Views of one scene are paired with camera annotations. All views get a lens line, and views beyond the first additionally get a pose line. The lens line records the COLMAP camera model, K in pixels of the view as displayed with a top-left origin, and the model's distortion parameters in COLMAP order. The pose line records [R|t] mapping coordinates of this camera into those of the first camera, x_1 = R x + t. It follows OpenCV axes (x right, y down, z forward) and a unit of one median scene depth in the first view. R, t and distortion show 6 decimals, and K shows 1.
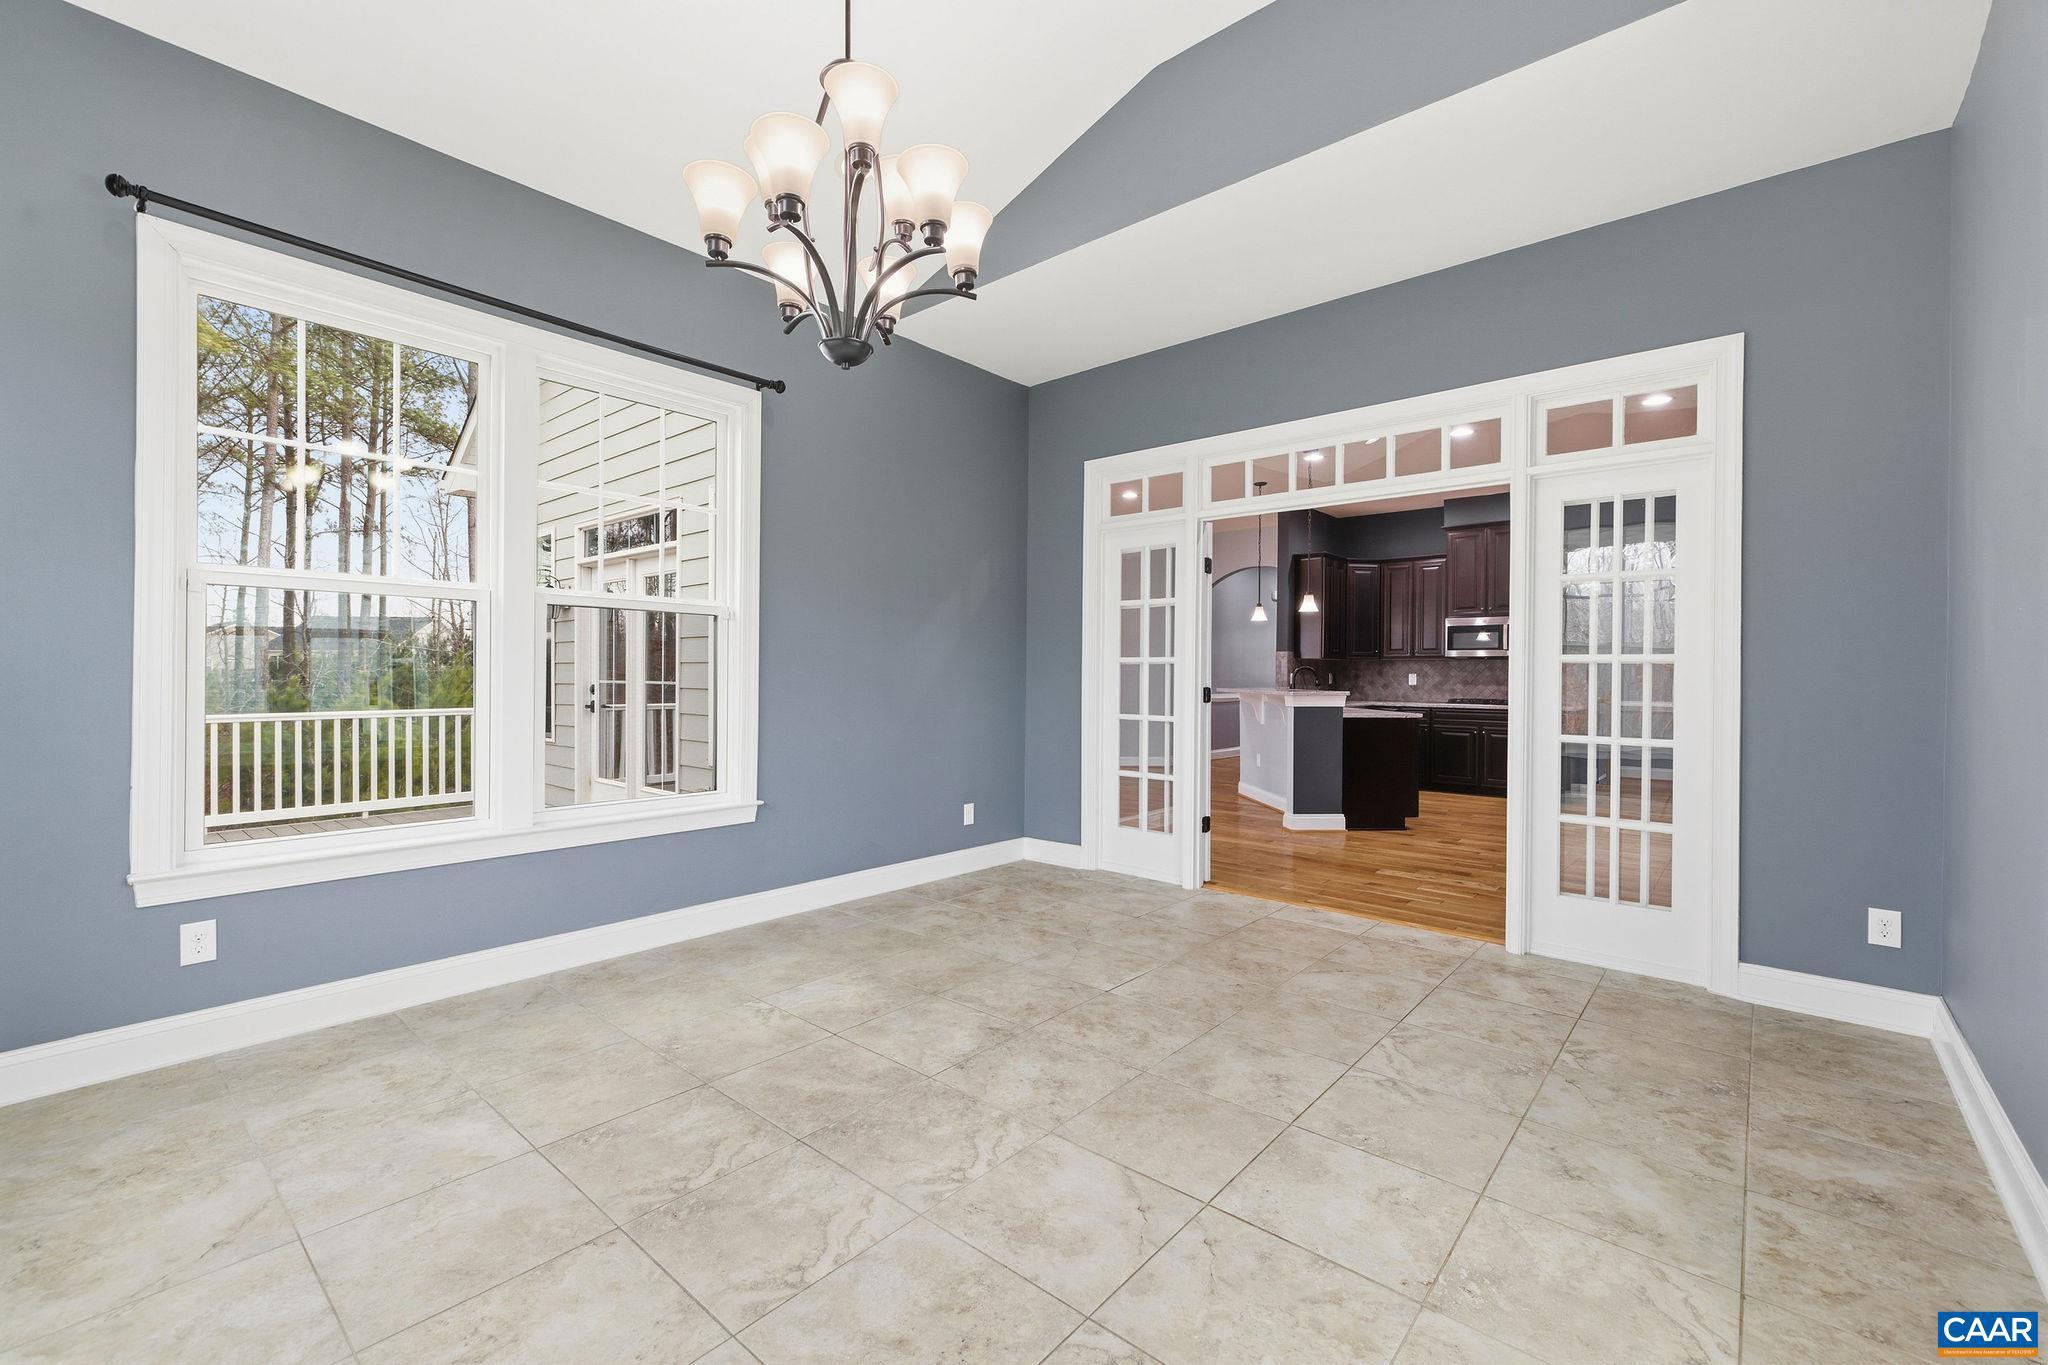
lens RADIAL K [[860.4, 0, 1016.4], [0, 860.4, 677.9], [0, 0, 1]] dist [0.010732, -0.001213]
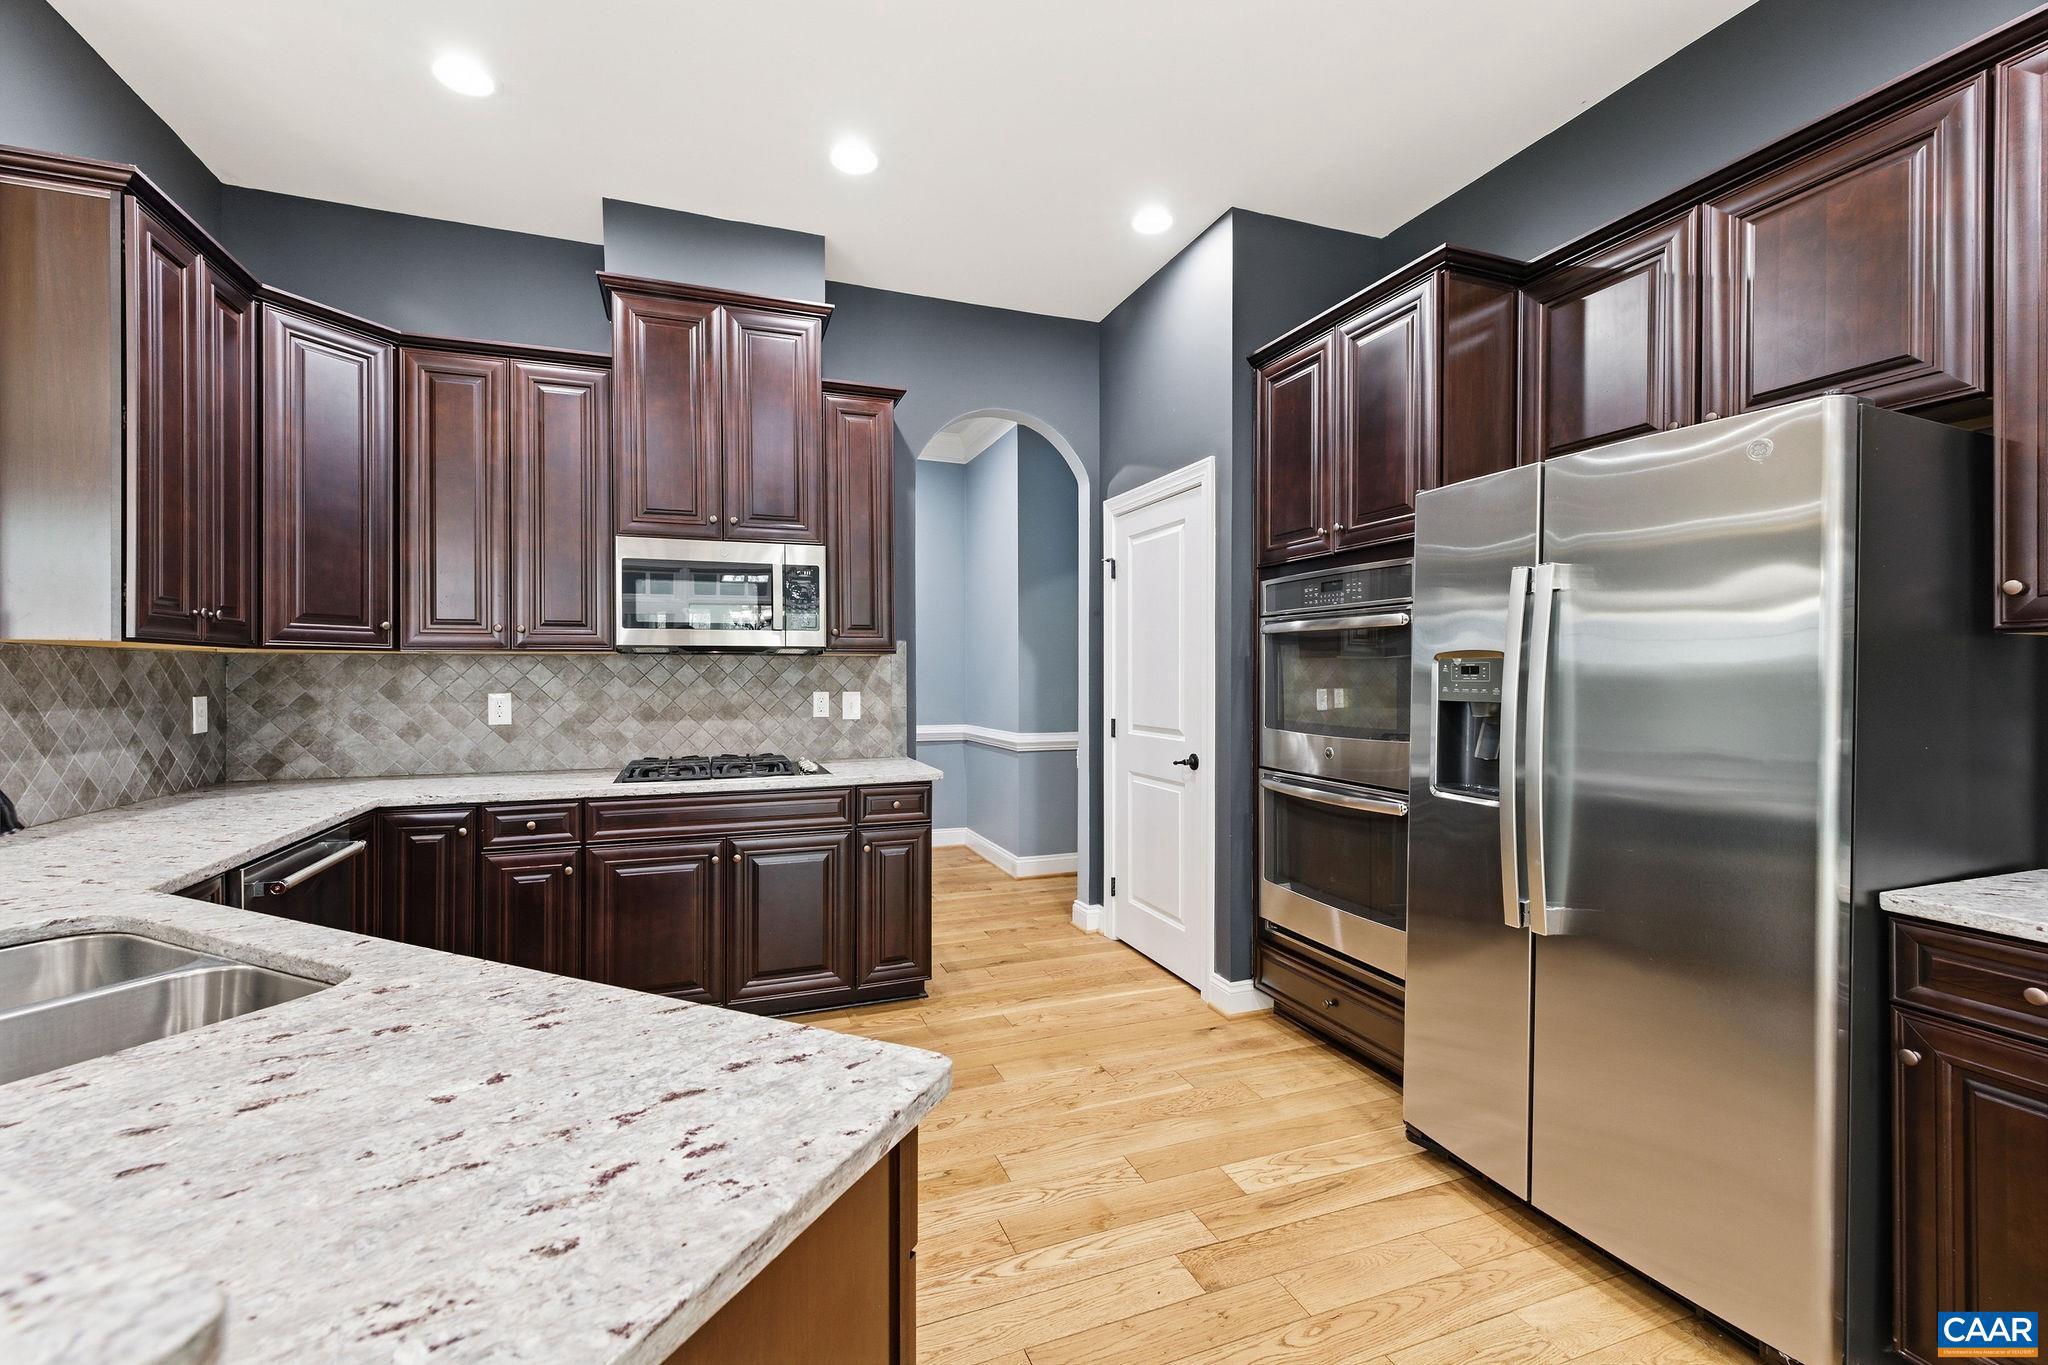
lens RADIAL K [[860.4, 0, 1013.9], [0, 860.4, 673.4], [0, 0, 1]] dist [0.010732, -0.001213]
pose [[0.476661, -0.007169, 0.879058, 0.268474], [0.011964, 0.999927, 0.001668, -0.011697], [-0.879006, 0.009723, 0.476712, 0.695321]]
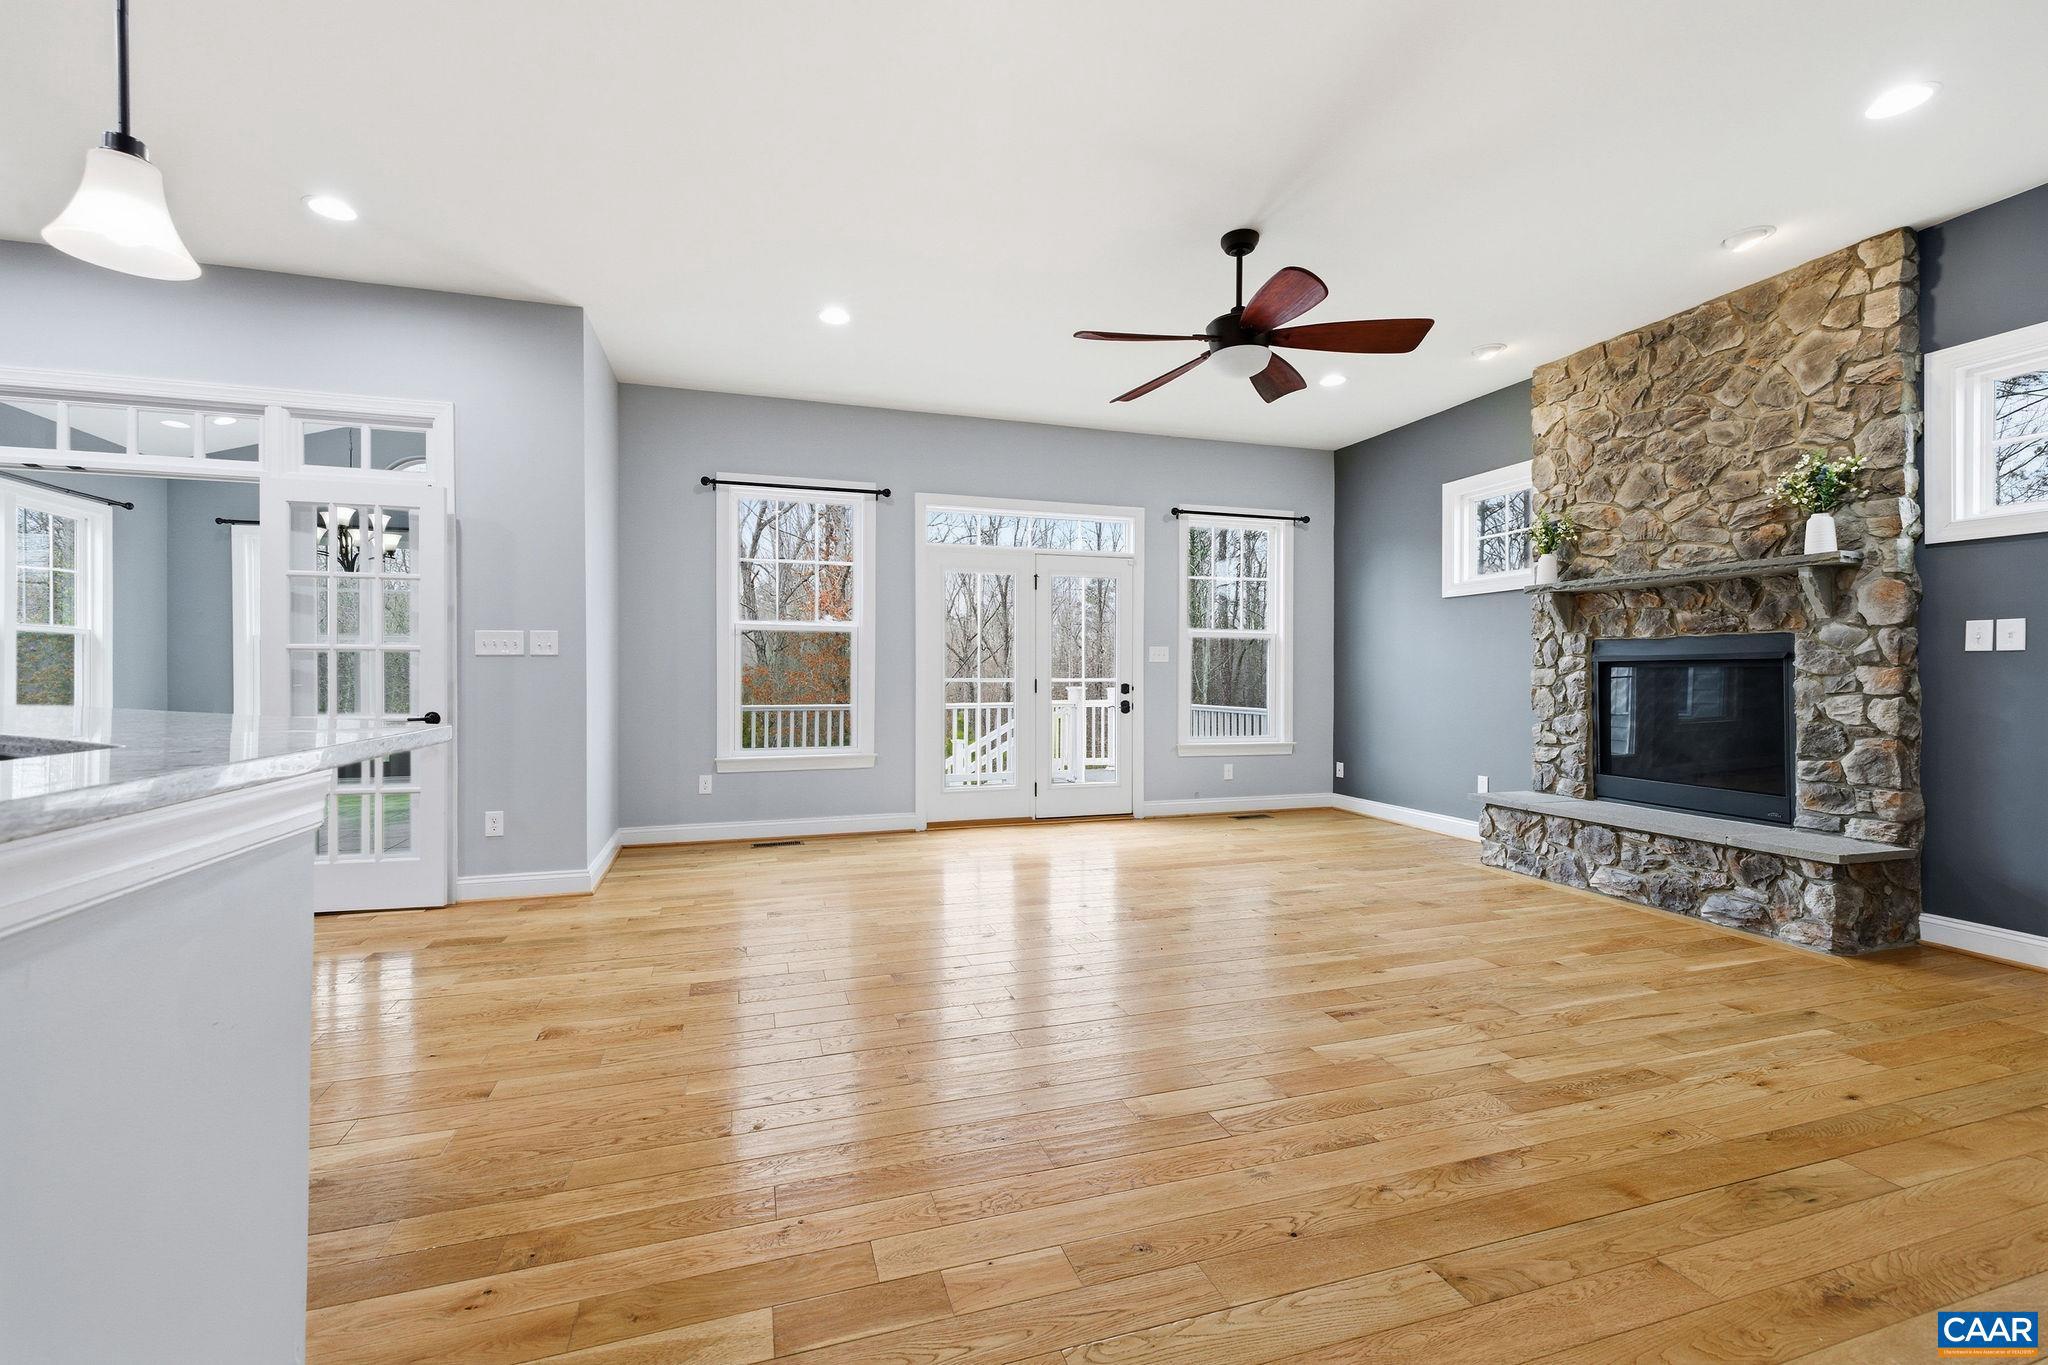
lens RADIAL K [[860.4, 0, 1009.2], [0, 860.4, 681.3], [0, 0, 1]] dist [0.010732, -0.001213]
pose [[-0.519626, -0.000409, -0.854394, 0.309241], [-0.012678, 0.999893, 0.007232, 0.000108], [0.854300, 0.014591, -0.519575, 1.115805]]
